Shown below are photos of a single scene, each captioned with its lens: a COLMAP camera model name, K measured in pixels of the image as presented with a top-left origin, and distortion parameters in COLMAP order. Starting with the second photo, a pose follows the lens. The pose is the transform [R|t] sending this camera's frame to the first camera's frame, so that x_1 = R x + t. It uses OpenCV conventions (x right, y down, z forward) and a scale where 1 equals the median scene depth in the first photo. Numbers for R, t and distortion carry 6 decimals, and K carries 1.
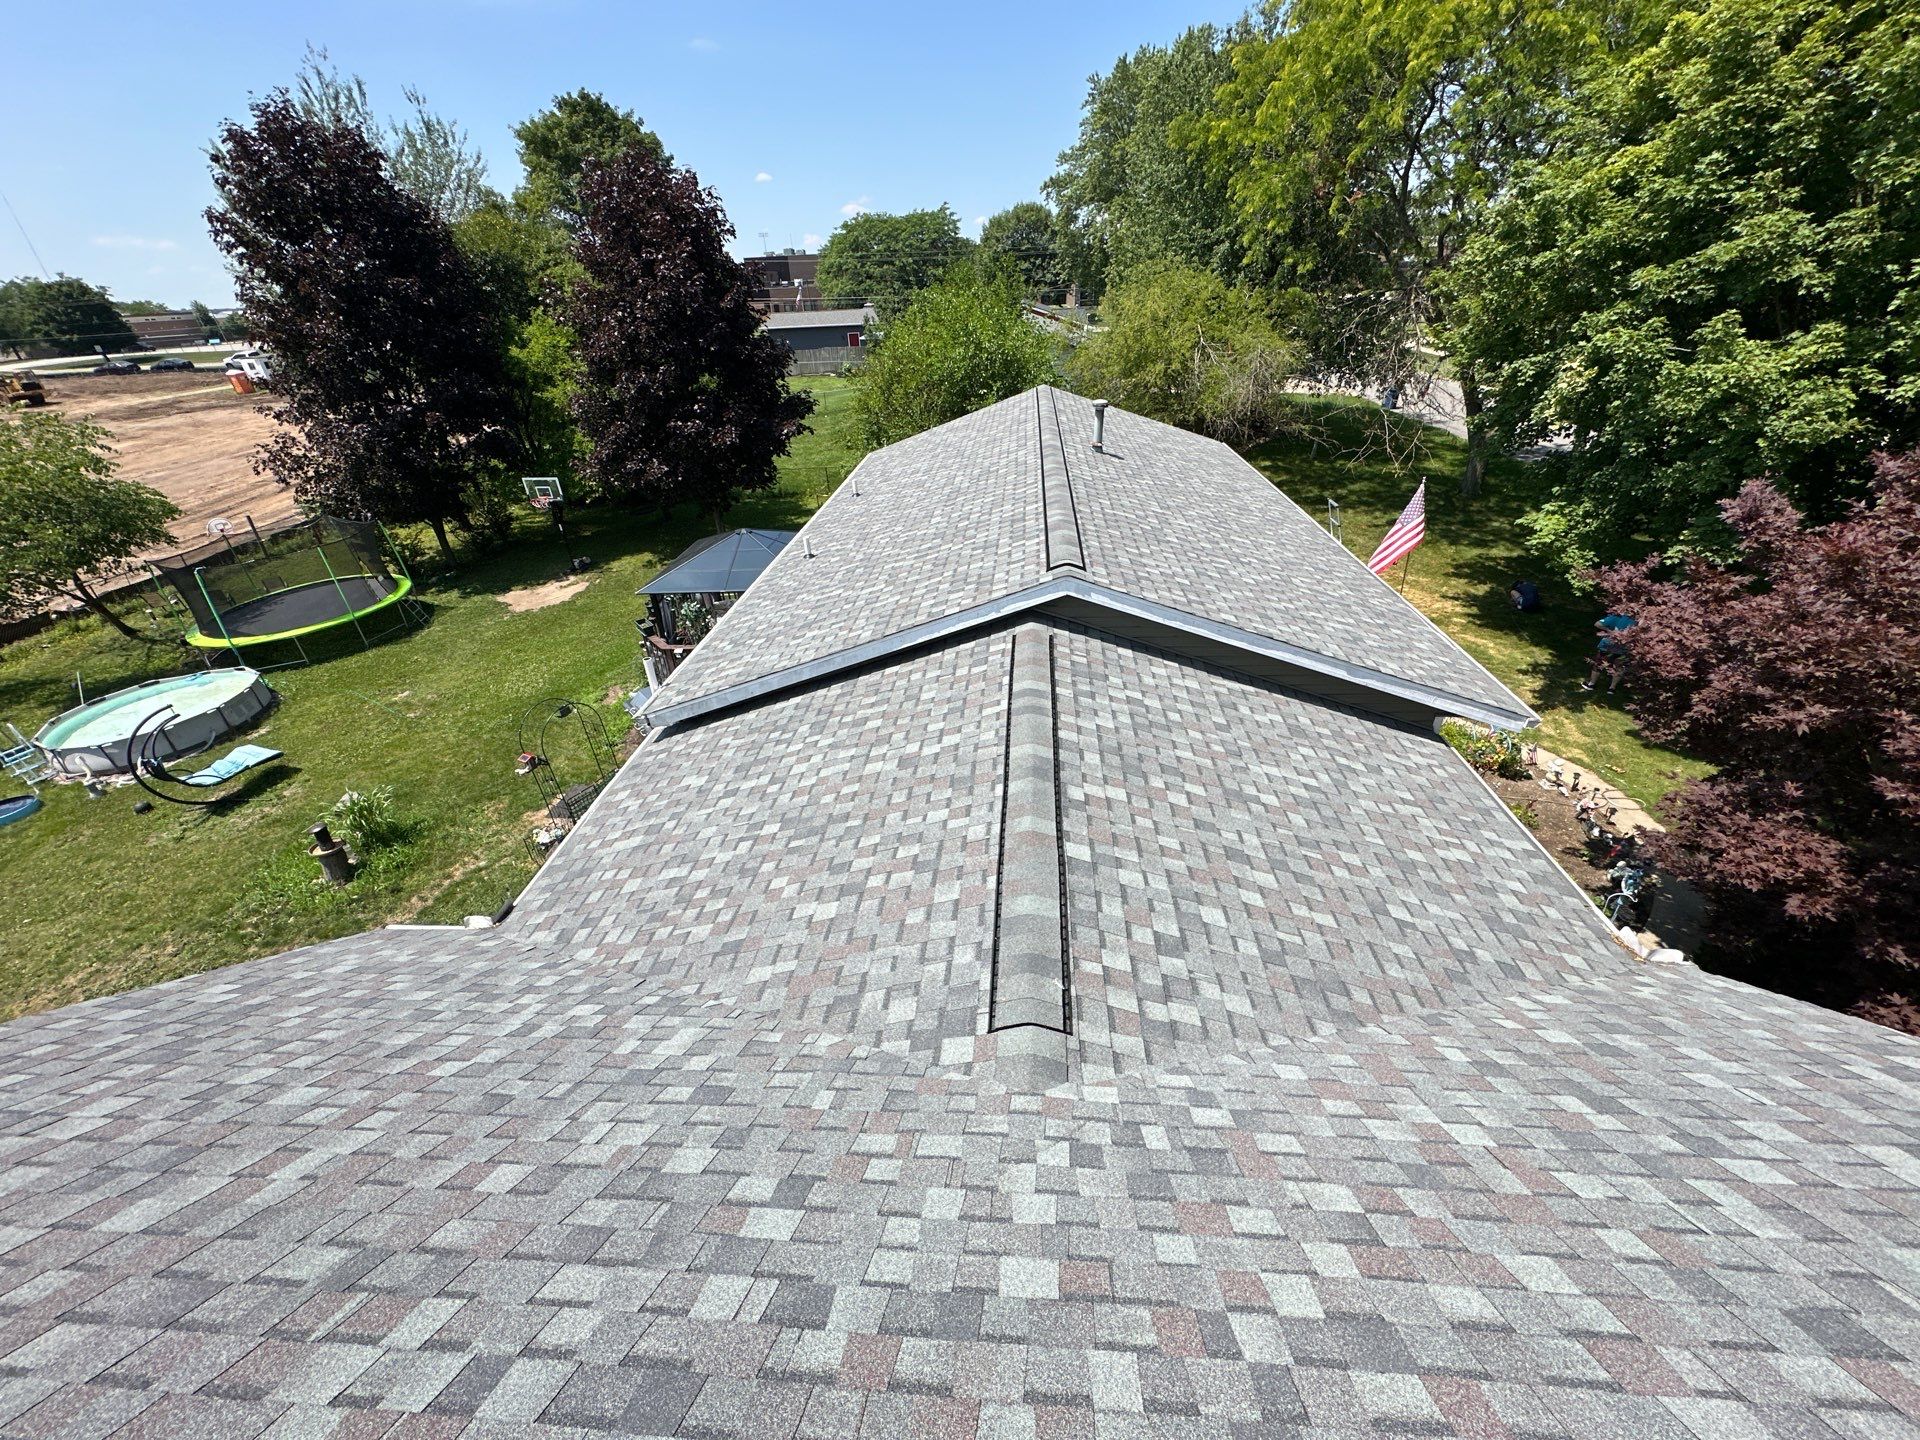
lens RADIAL K [[767.6, 0, 956.6], [0, 767.6, 721.2], [0, 0, 1]] dist [-0.002040, 0.000110]
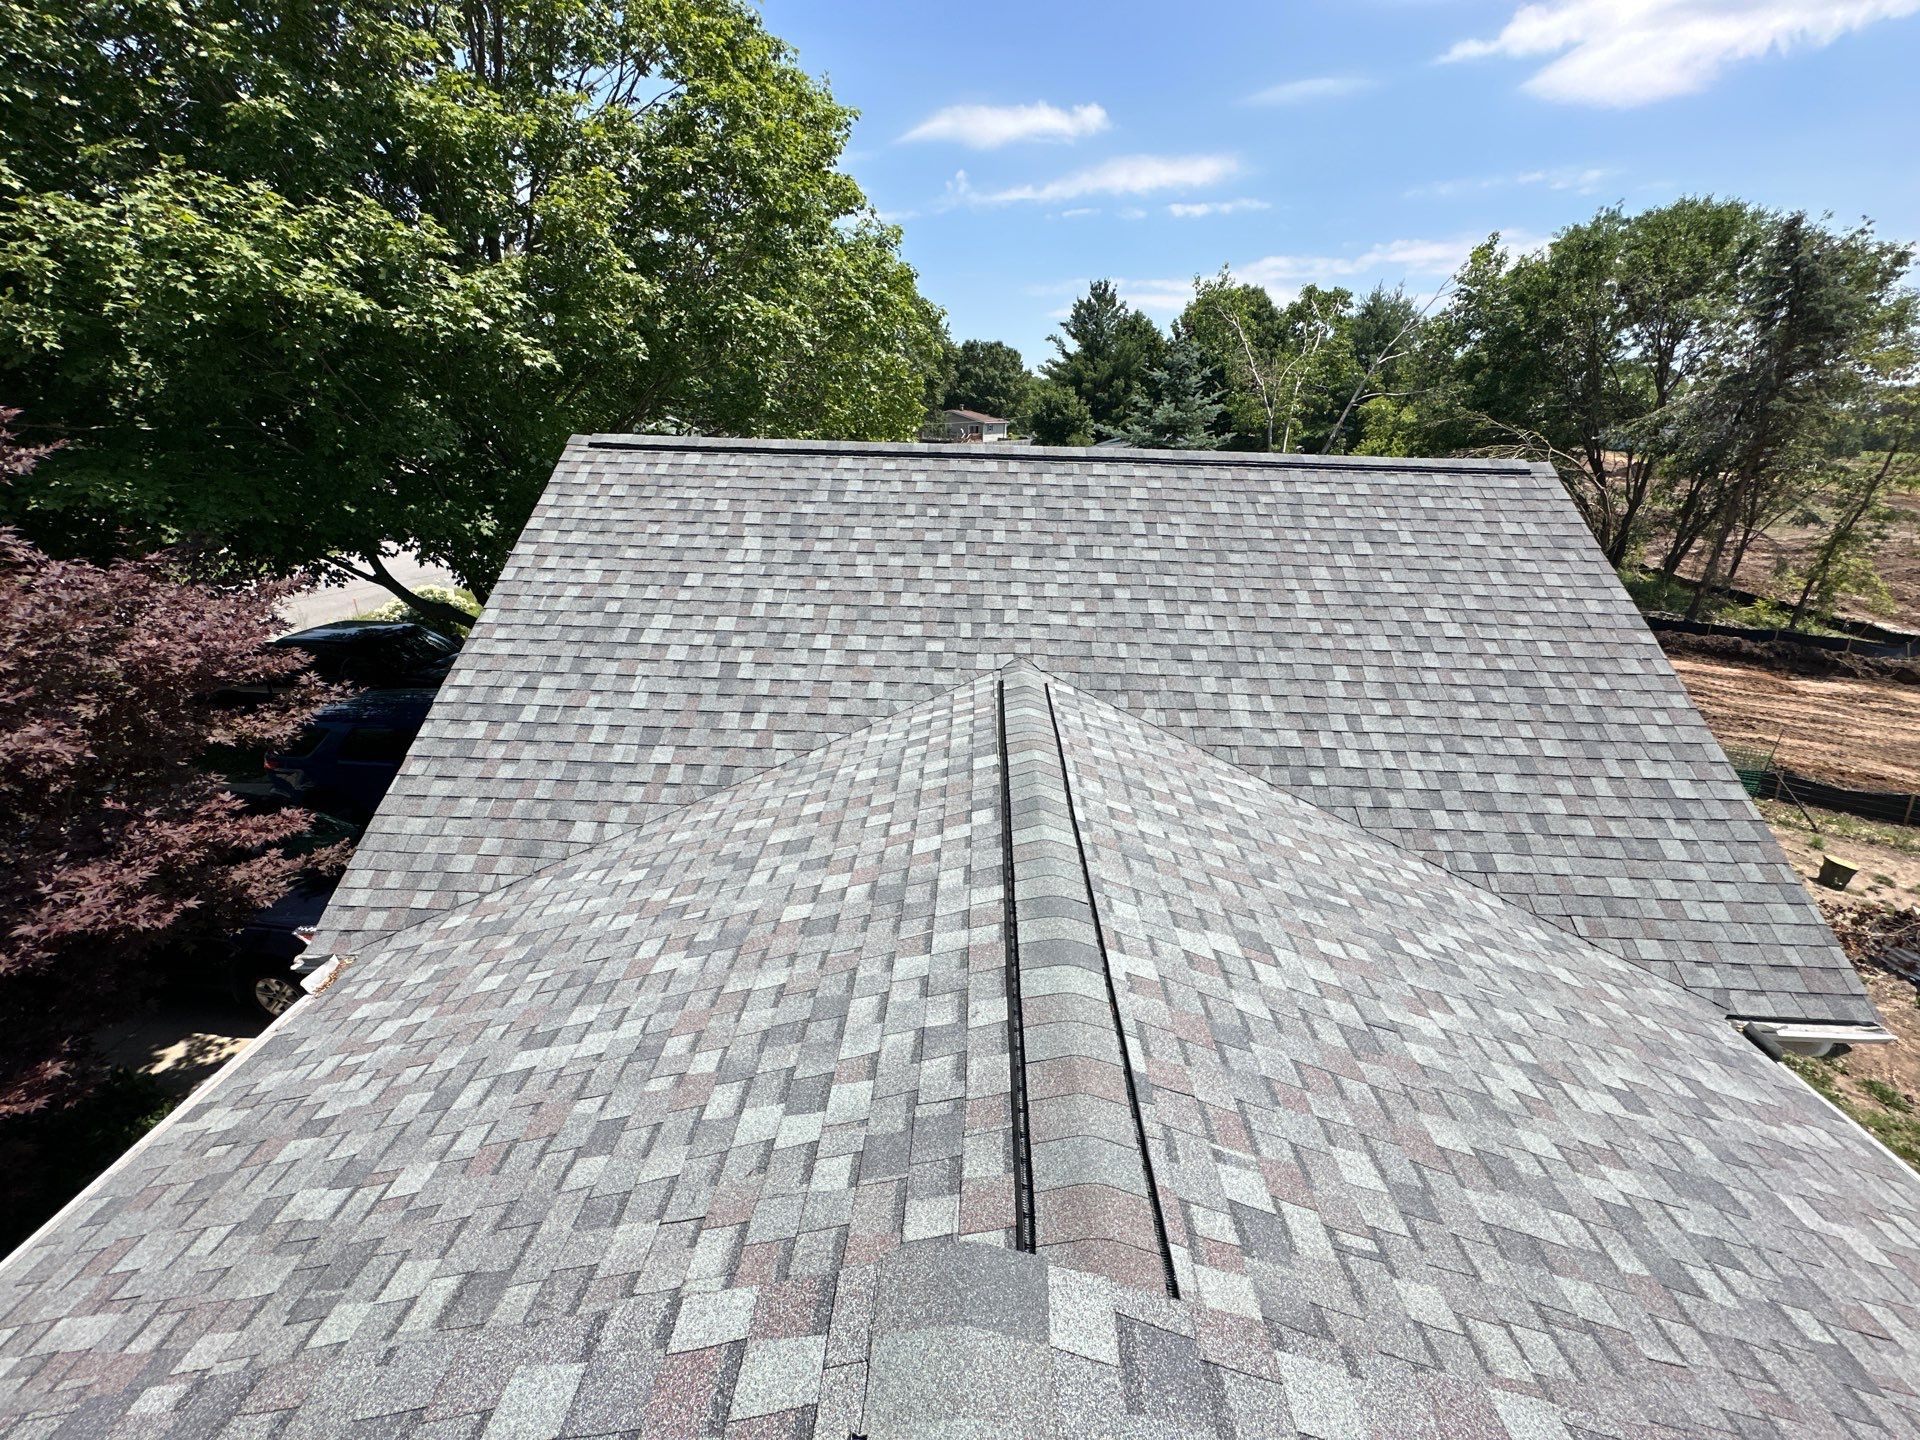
lens RADIAL K [[767.6, 0, 956.6], [0, 767.6, 721.2], [0, 0, 1]] dist [-0.002040, 0.000110]
pose [[-0.998206, 0.039104, -0.045348, 0.244669], [-0.012241, 0.608070, 0.793789, -0.670817], [0.058615, 0.792920, -0.606500, 1.584045]]
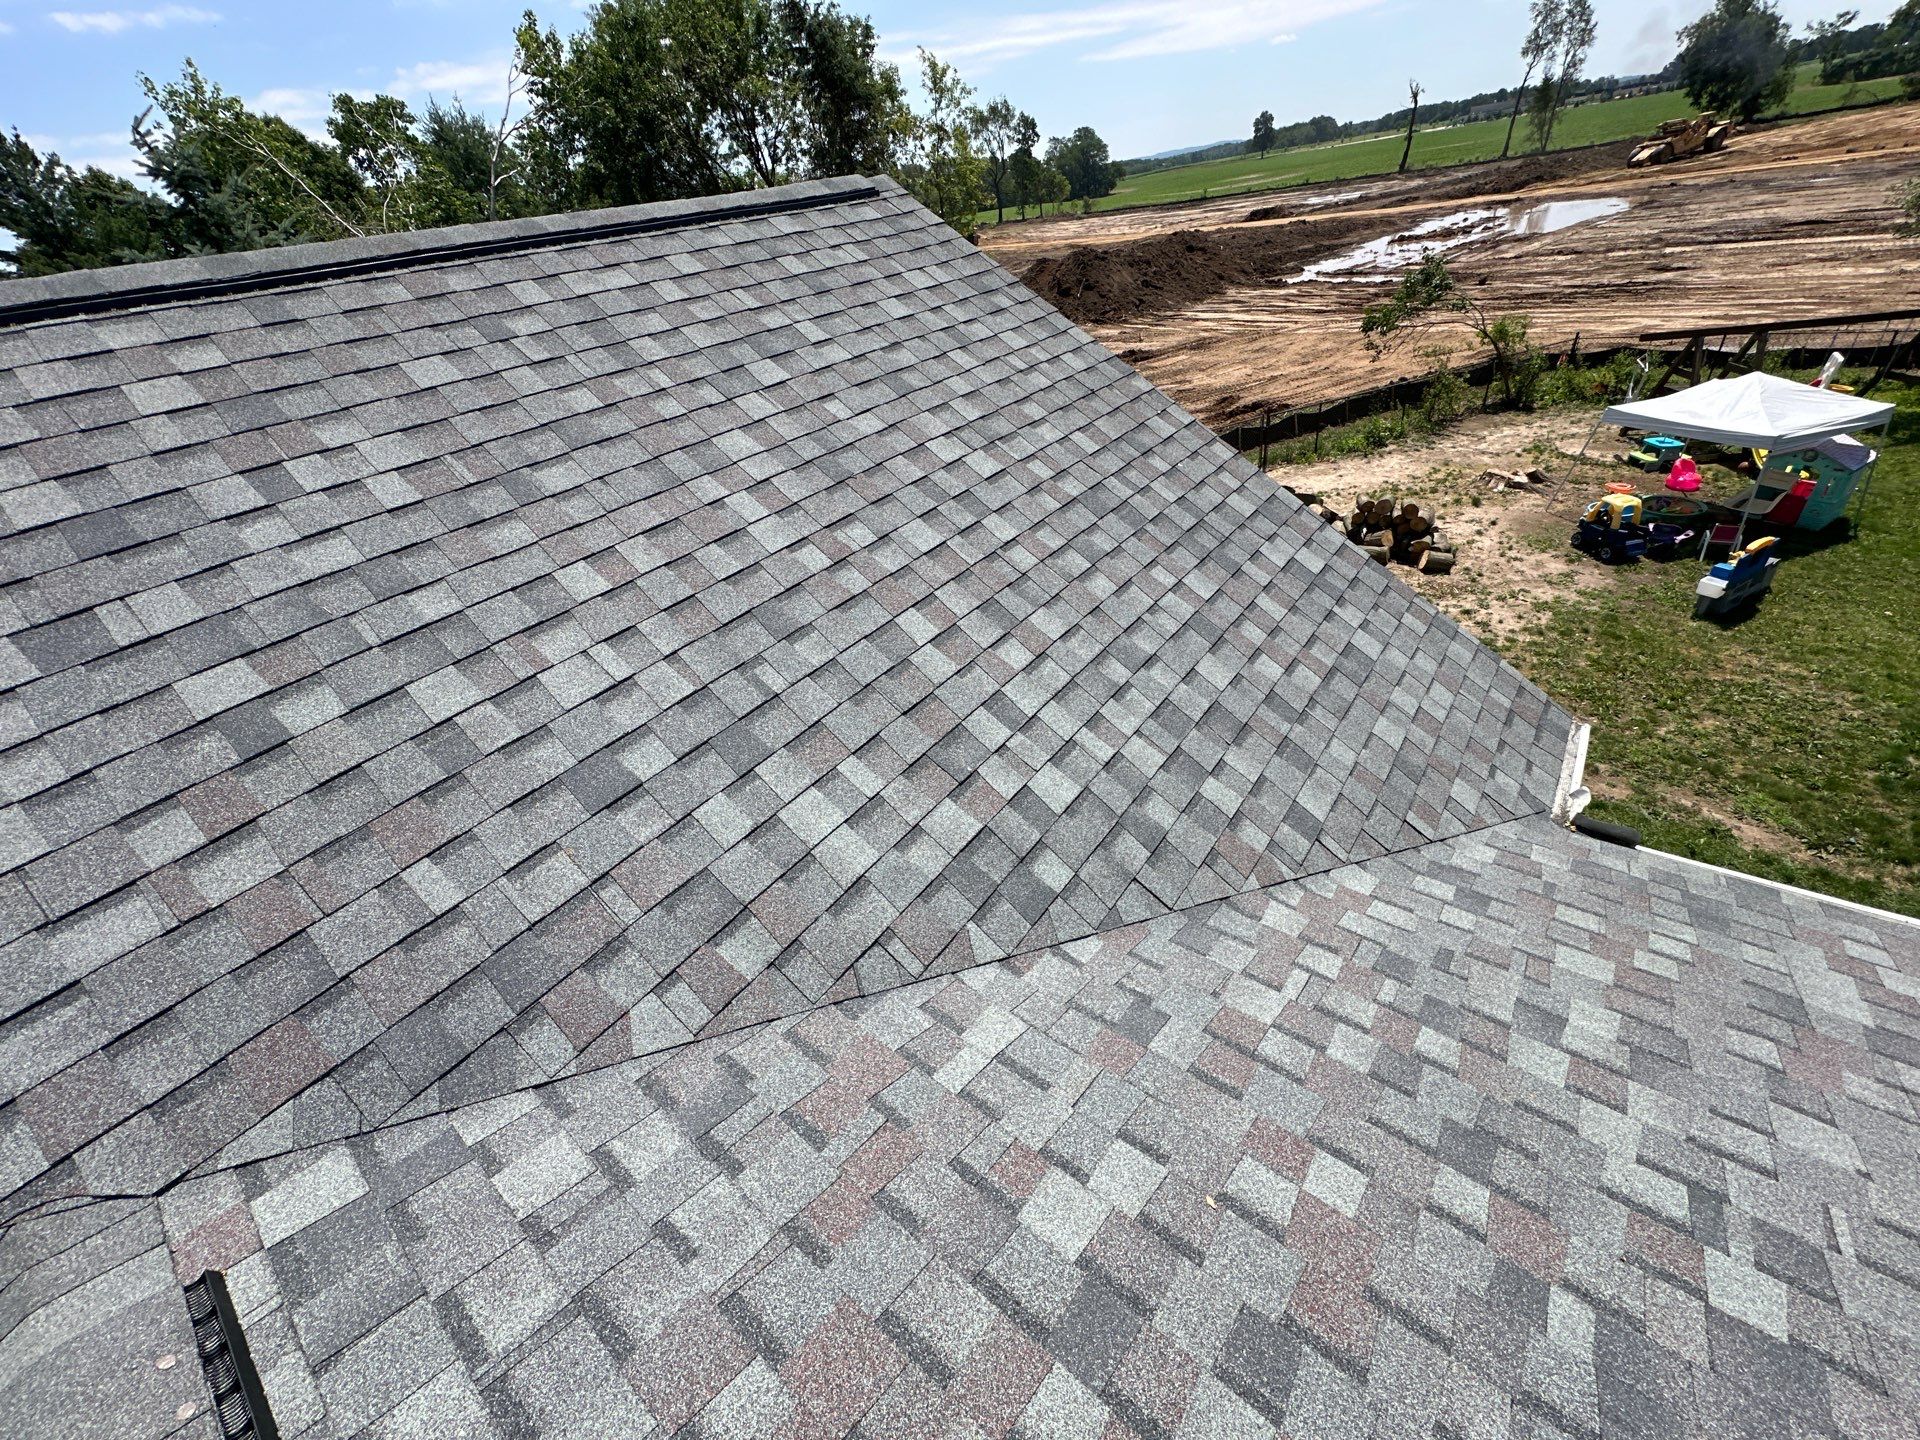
lens RADIAL K [[767.6, 0, 956.6], [0, 767.6, 721.2], [0, 0, 1]] dist [-0.002040, 0.000110]
pose [[-0.534750, 0.568336, -0.625329, -0.058480], [-0.273428, 0.583834, 0.764444, -0.122527], [0.799550, 0.579769, -0.156806, 0.918010]]
